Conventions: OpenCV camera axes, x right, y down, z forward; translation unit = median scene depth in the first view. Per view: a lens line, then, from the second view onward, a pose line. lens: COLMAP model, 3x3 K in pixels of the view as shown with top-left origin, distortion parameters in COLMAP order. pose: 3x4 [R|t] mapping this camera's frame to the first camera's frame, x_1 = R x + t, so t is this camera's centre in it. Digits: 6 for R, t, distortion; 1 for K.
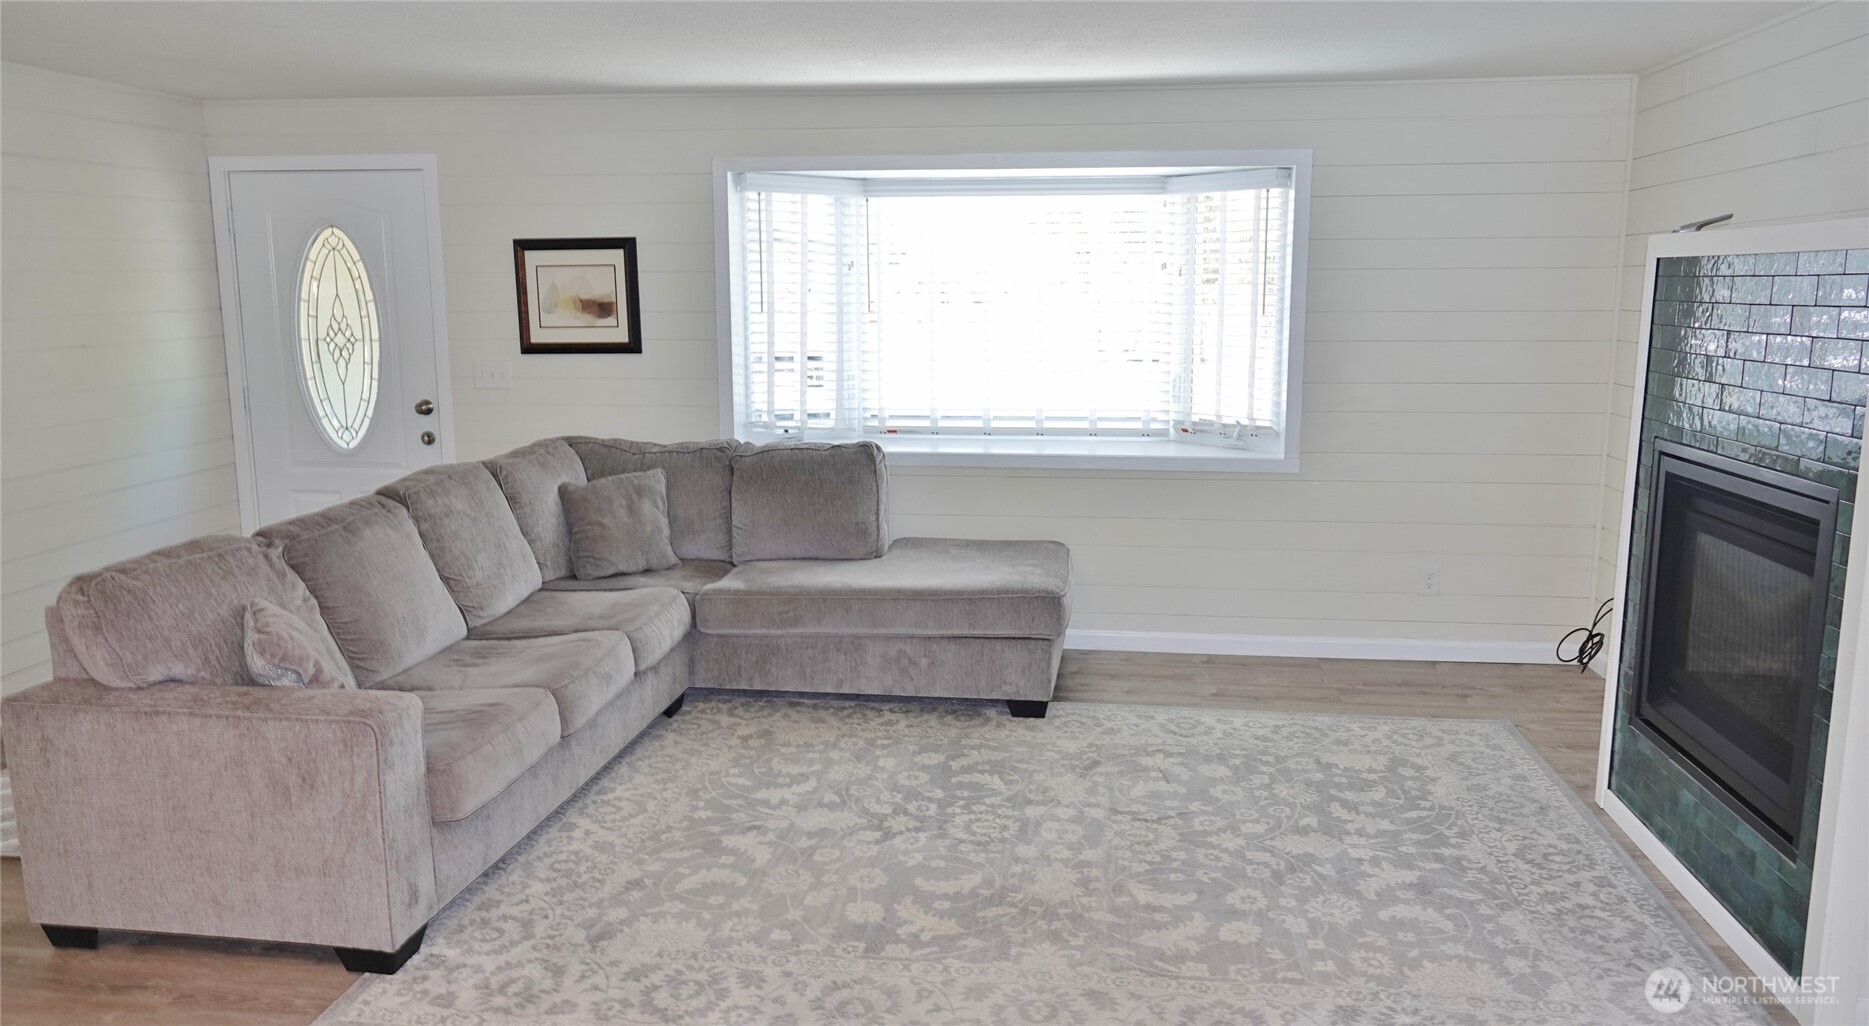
lens RADIAL K [[1299.8, 0, 940.8], [0, 1299.8, 511.9], [0, 0, 1]] dist [0.001945, 0.001206]
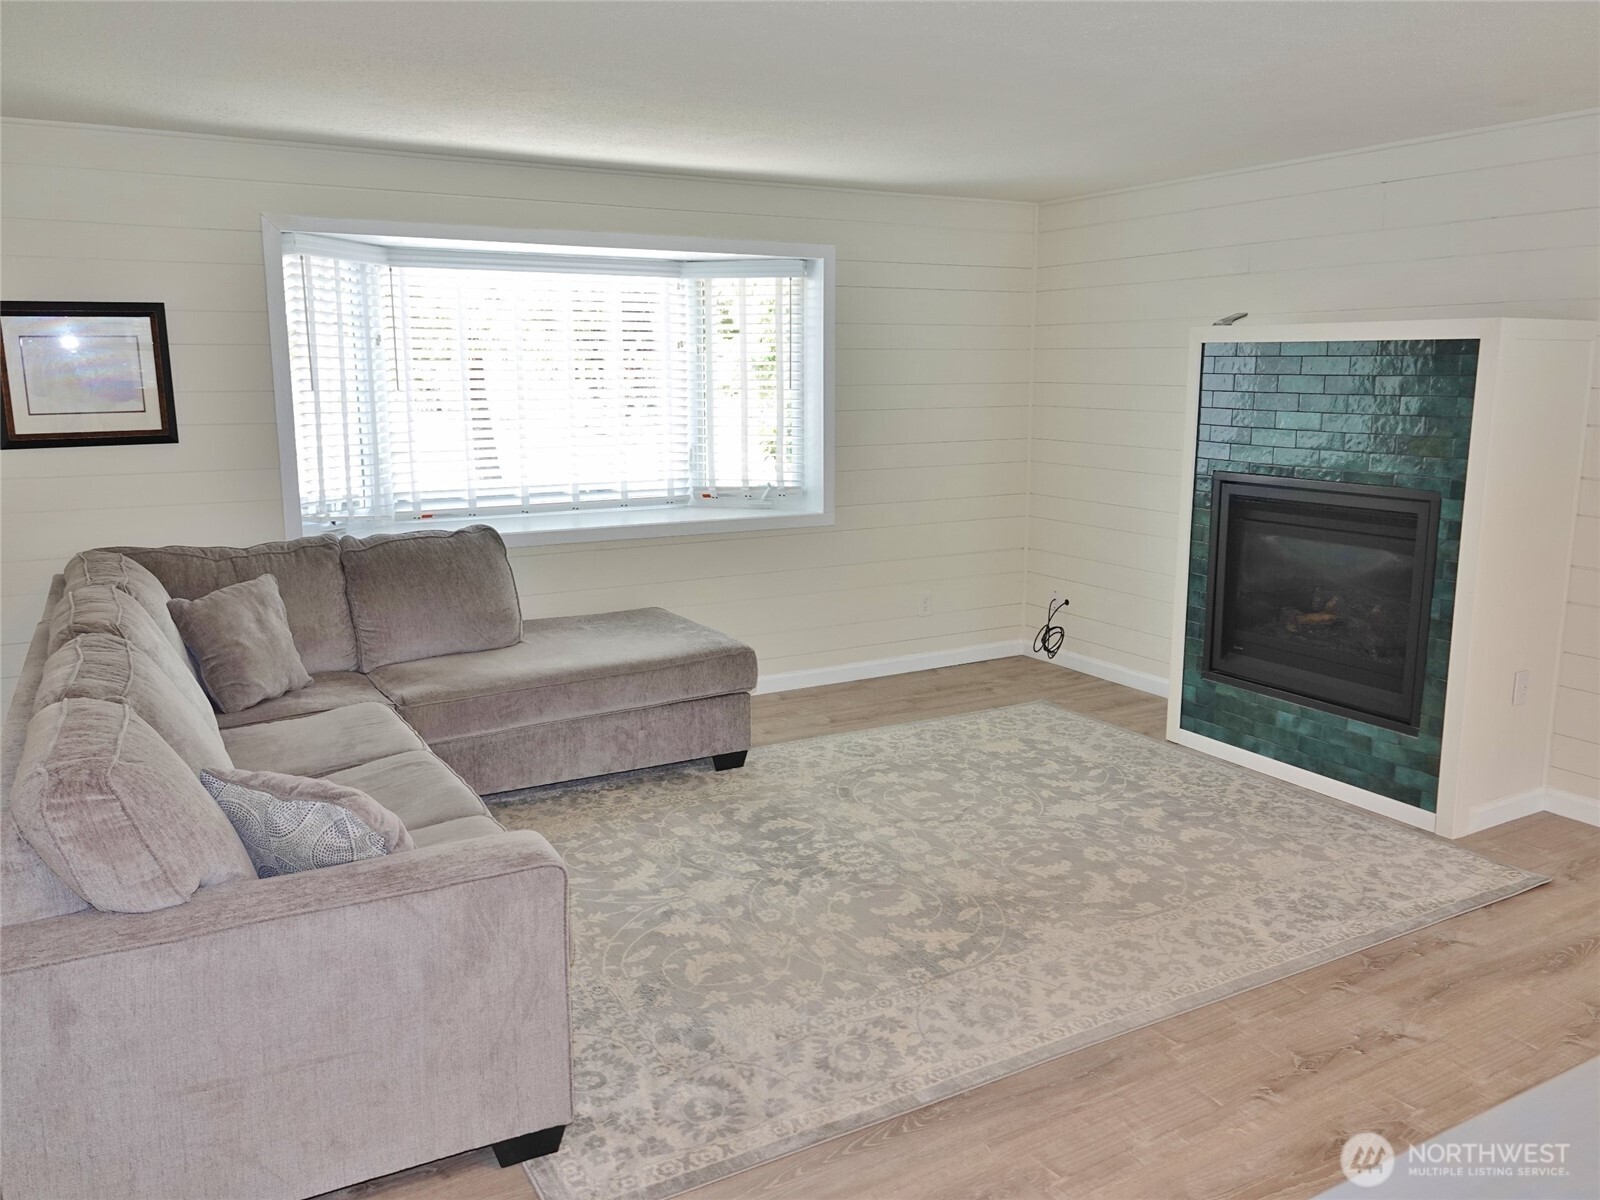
lens RADIAL K [[1242.5, 0, 808.6], [0, 1242.5, 598.9], [0, 0, 1]] dist [0.007732, 0.002839]
pose [[0.799250, -0.110530, 0.590748, -0.493440], [0.102888, 0.993596, 0.046701, -0.022069], [-0.592126, 0.023455, 0.805504, 0.147096]]
